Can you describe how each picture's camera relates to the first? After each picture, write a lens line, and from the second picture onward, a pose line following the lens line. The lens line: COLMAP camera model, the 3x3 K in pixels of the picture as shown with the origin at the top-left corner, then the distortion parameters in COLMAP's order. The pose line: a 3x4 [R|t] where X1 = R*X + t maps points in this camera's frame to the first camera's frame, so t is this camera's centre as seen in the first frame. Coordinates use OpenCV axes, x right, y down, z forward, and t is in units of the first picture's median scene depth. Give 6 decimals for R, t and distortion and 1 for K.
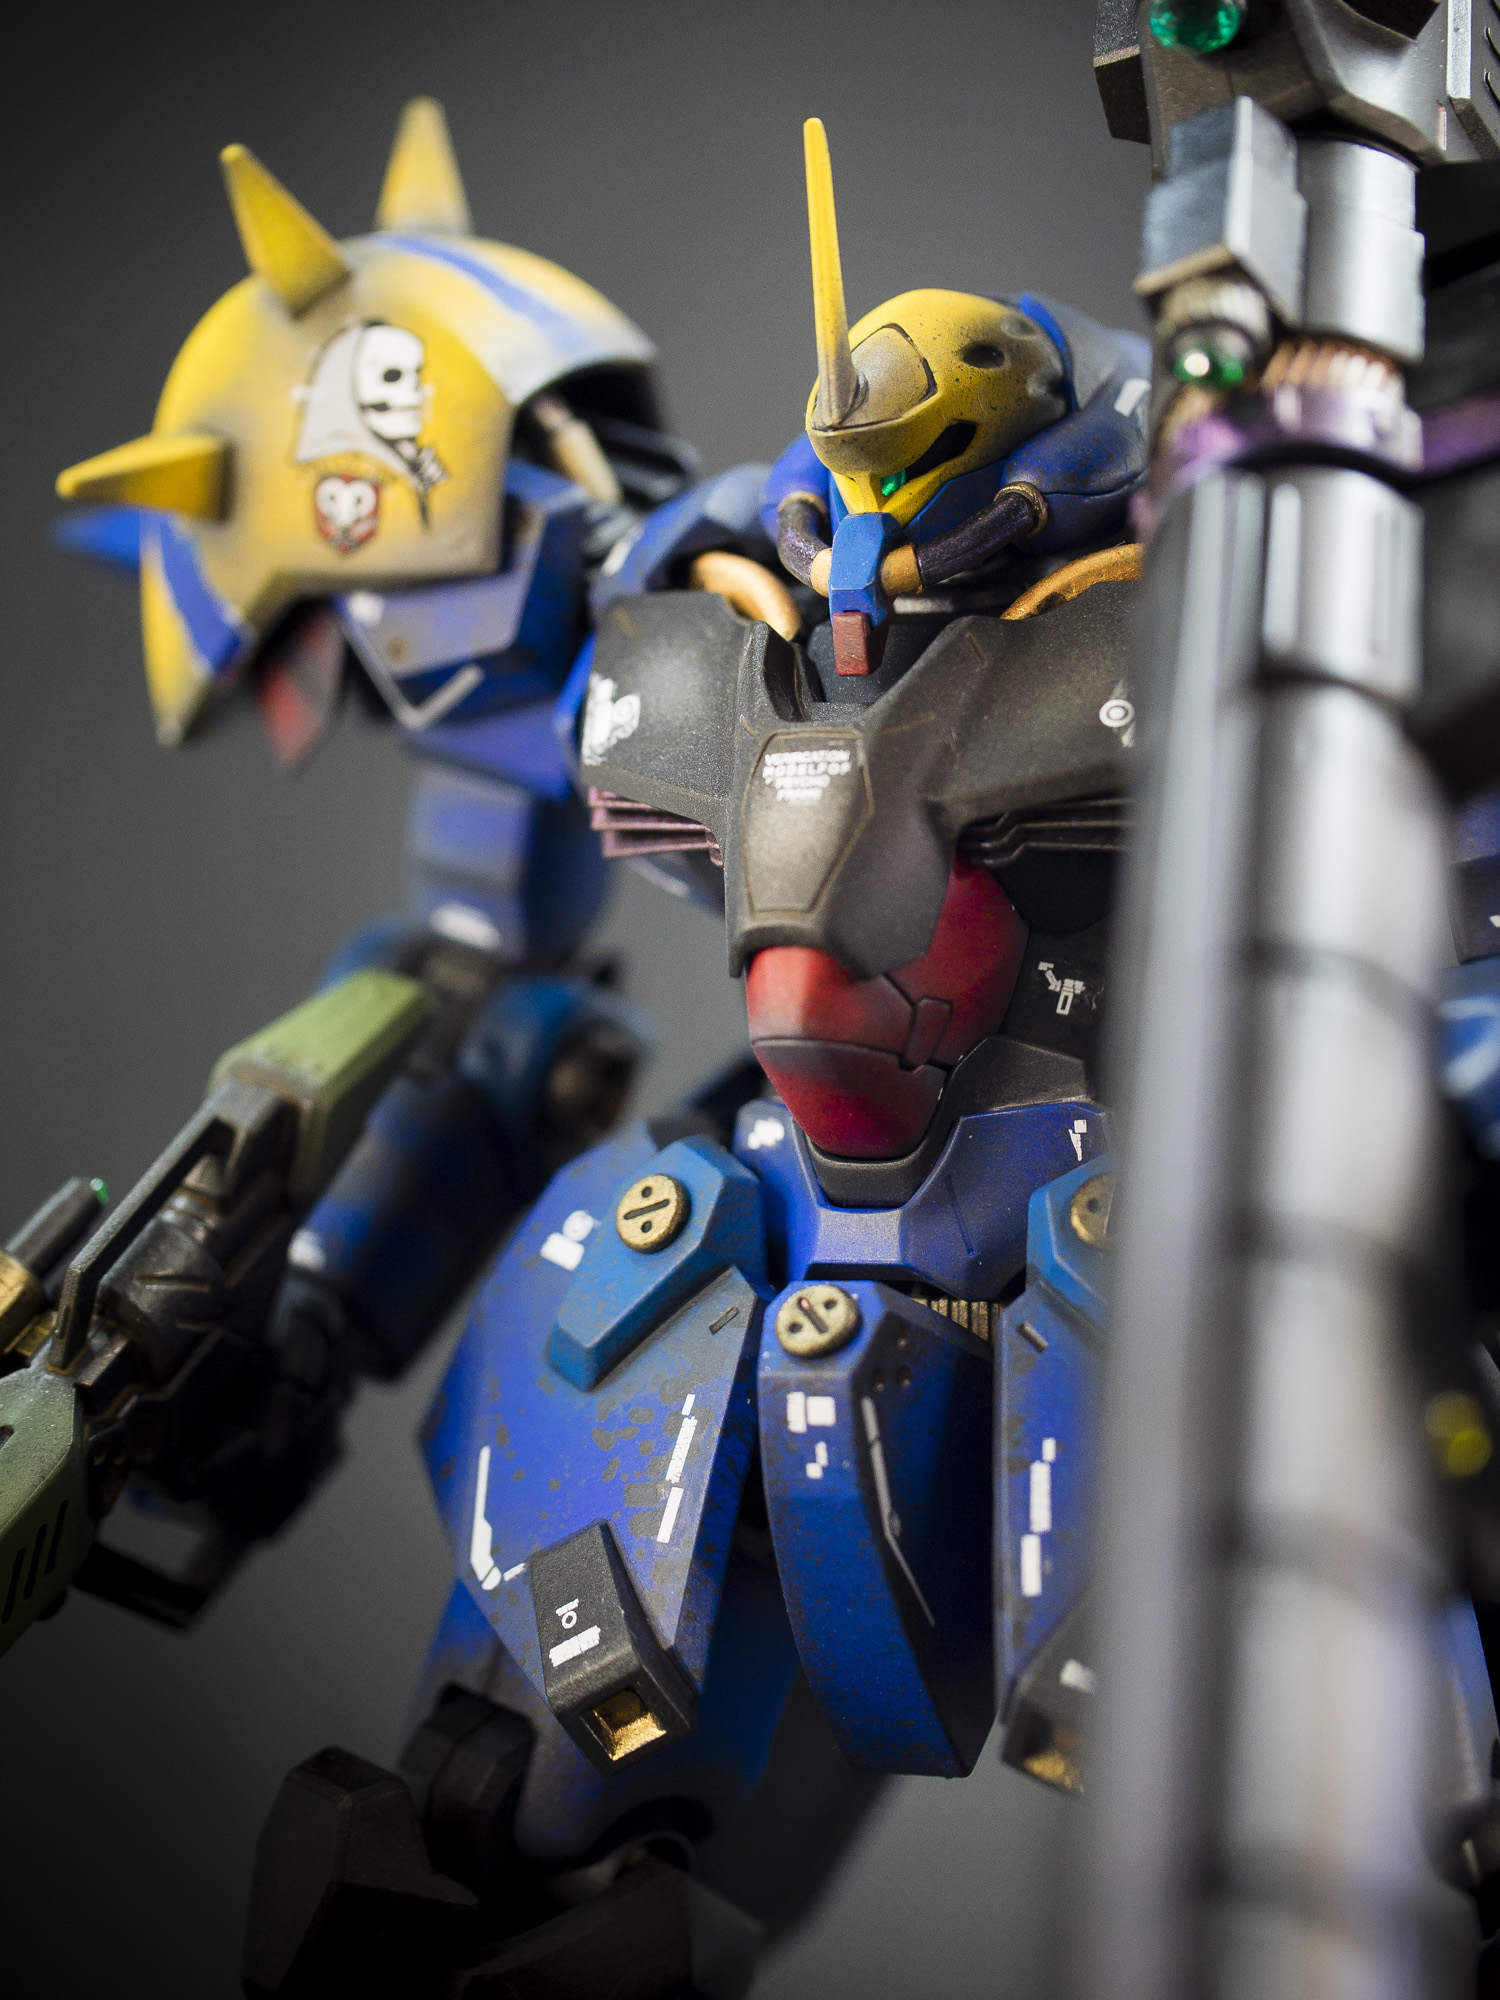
lens RADIAL K [[5917.3, 0, 750.0], [0, 5917.3, 1000.0], [0, 0, 1]] dist [-0.074720, 1.627448]
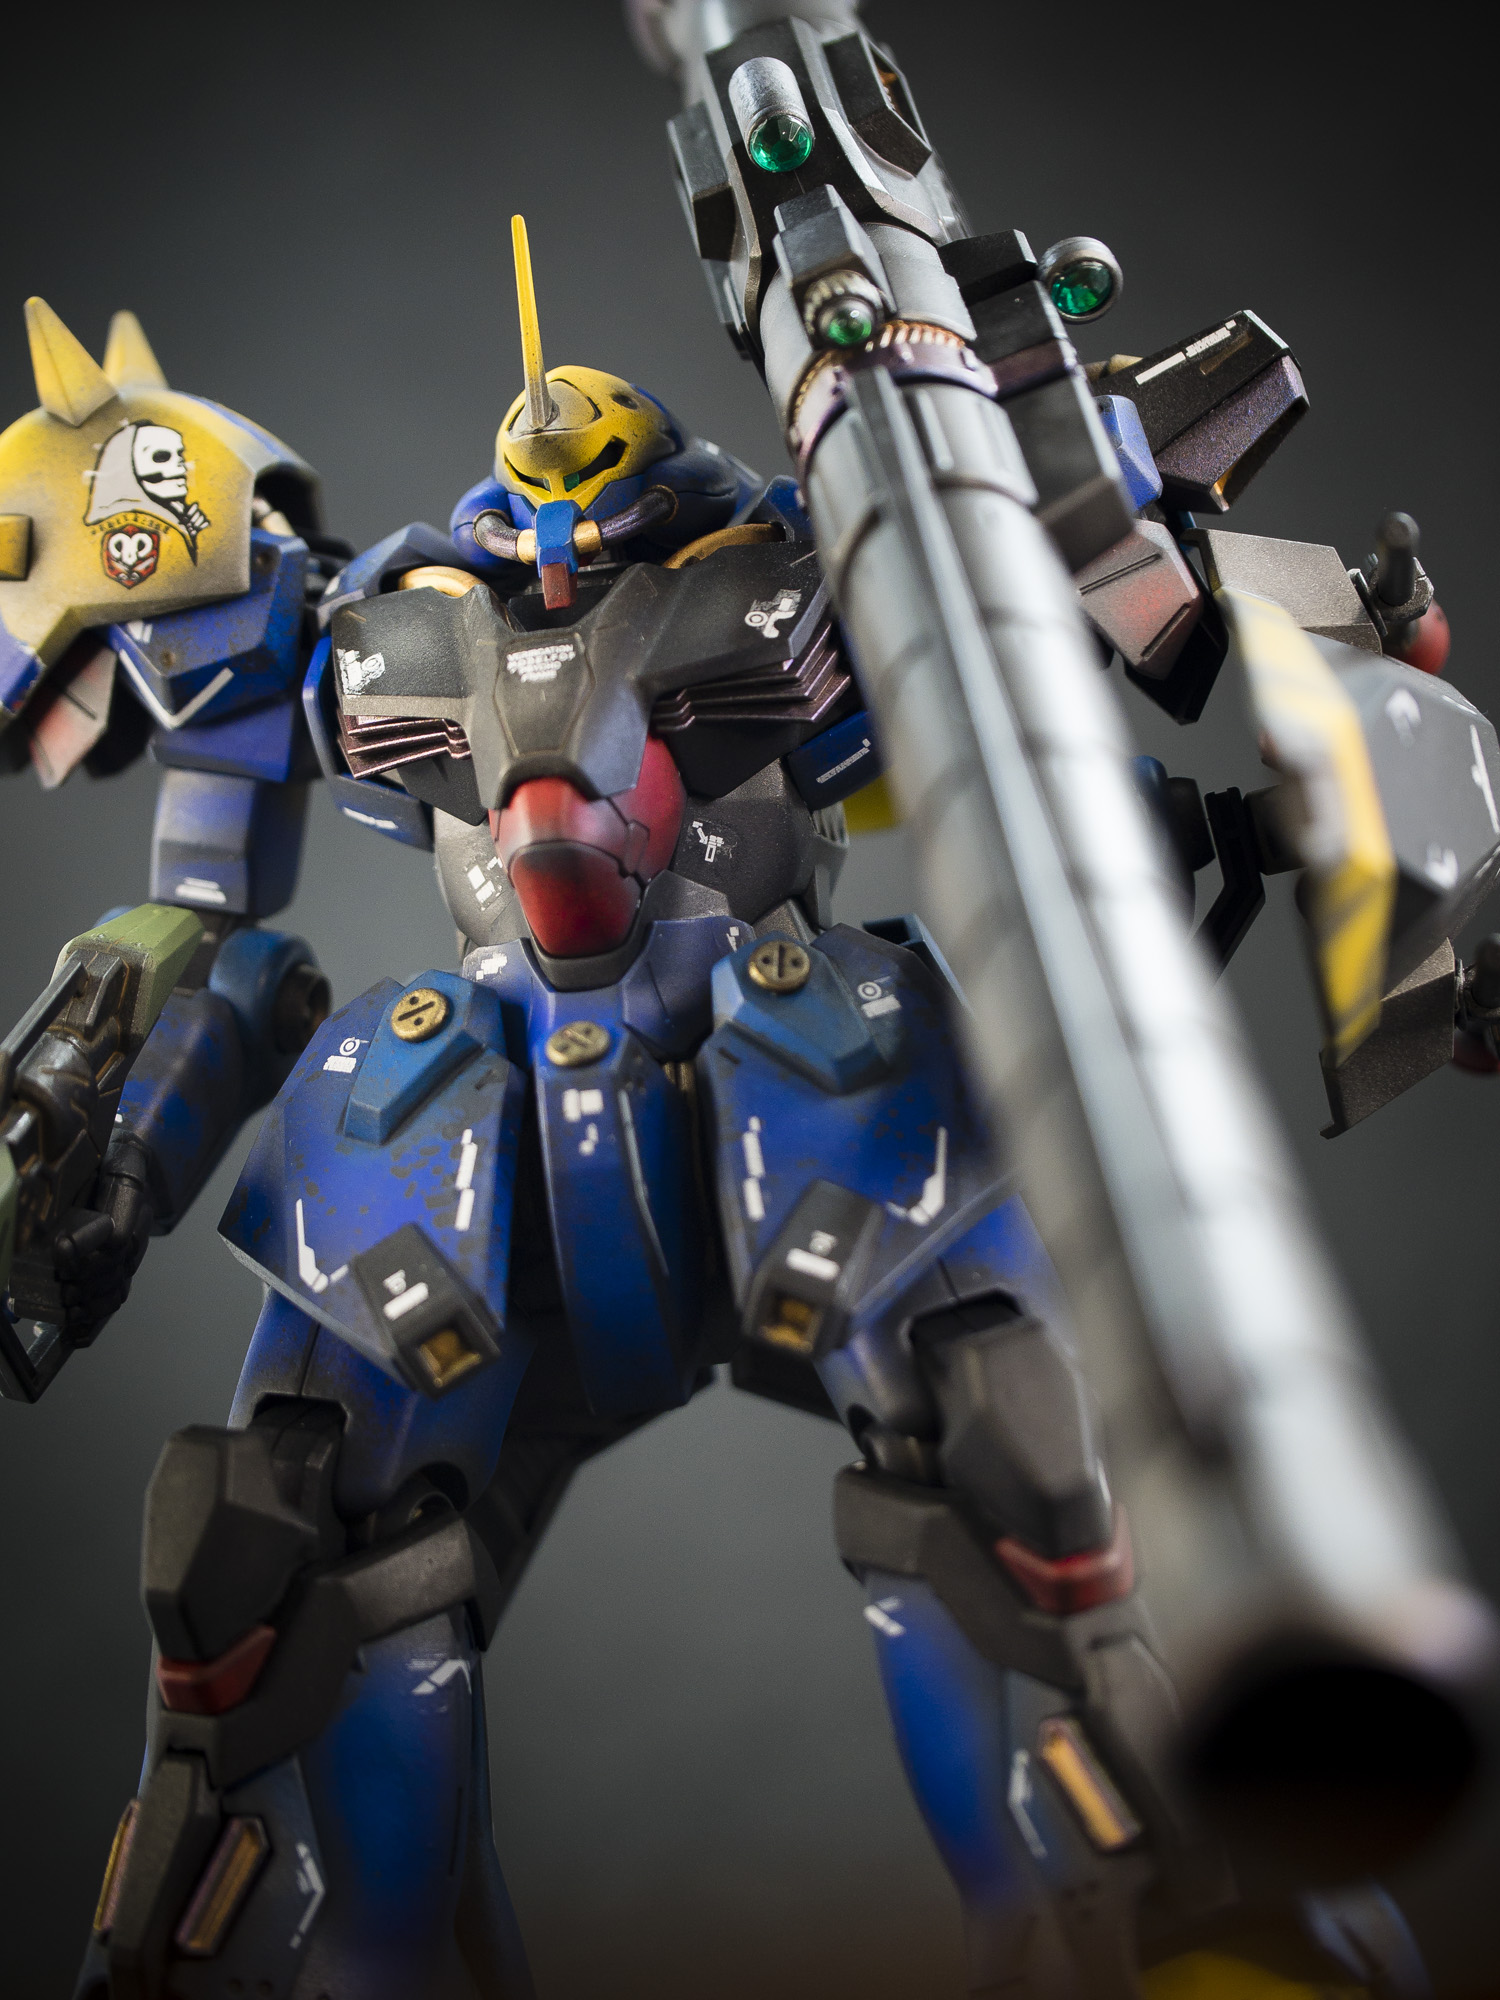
lens RADIAL K [[5917.3, 0, 750.0], [0, 5917.3, 1000.0], [0, 0, 1]] dist [-0.074720, 1.627448]
pose [[0.968077, -0.018083, 0.249998, -0.281854], [0.073285, 0.974231, -0.213316, 0.327149], [-0.239698, 0.224827, 0.944456, -0.294022]]
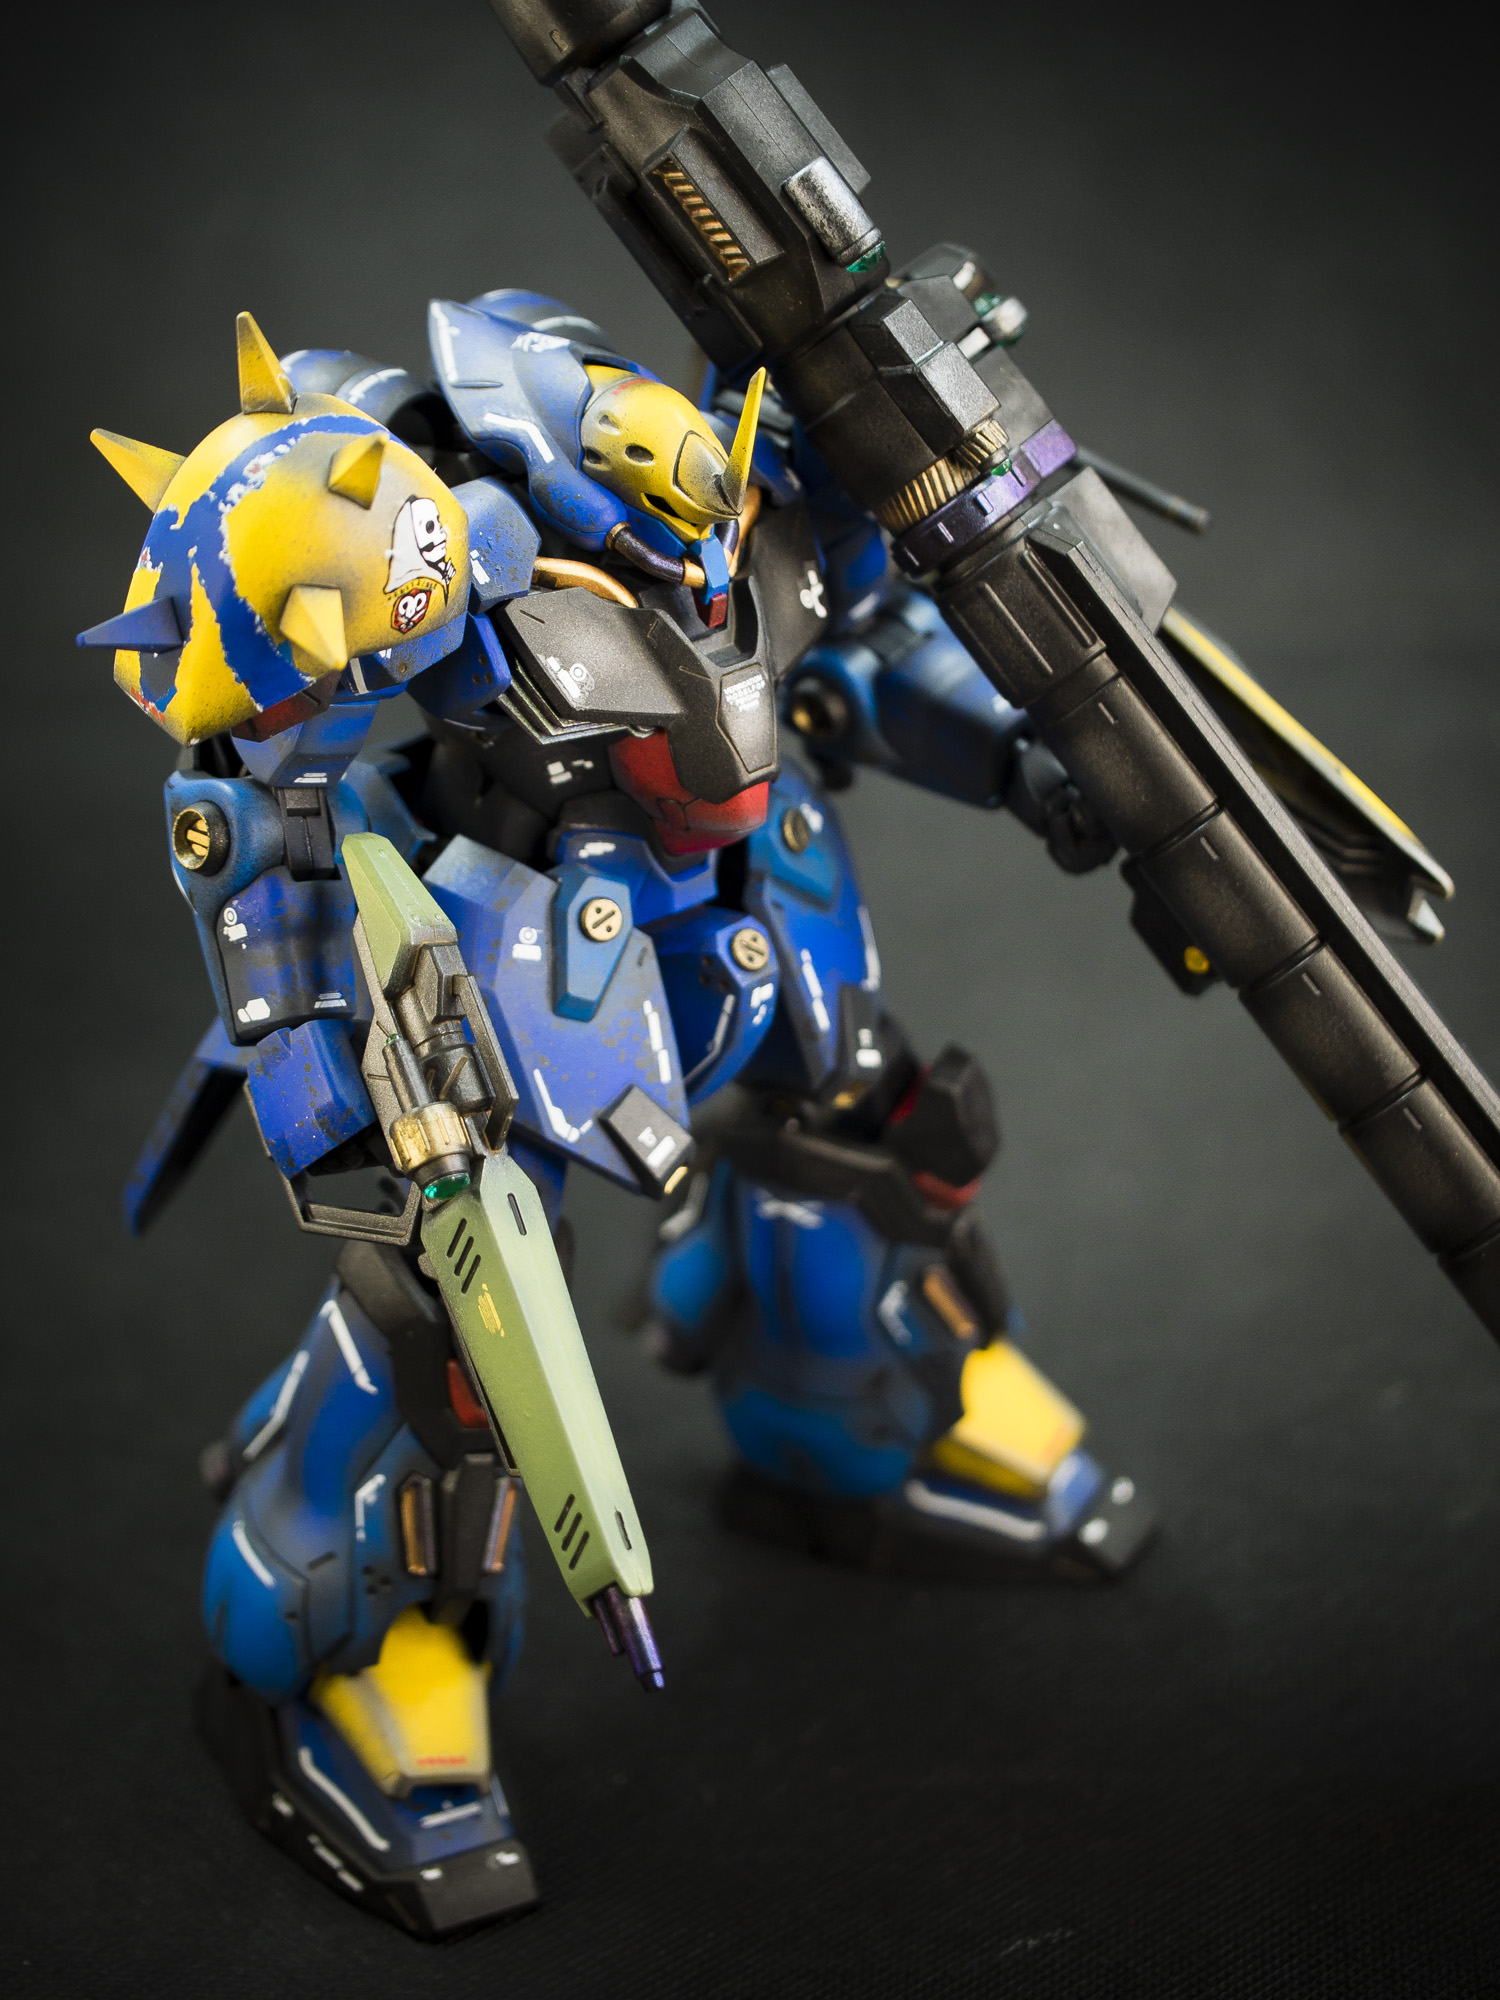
lens RADIAL K [[5917.3, 0, 750.0], [0, 5917.3, 1000.0], [0, 0, 1]] dist [-0.074720, 1.627448]
pose [[0.338389, -0.454266, 0.824097, -1.516136], [-0.025856, 0.870942, 0.490705, -0.838831], [-0.940651, -0.187357, 0.282972, 0.439240]]
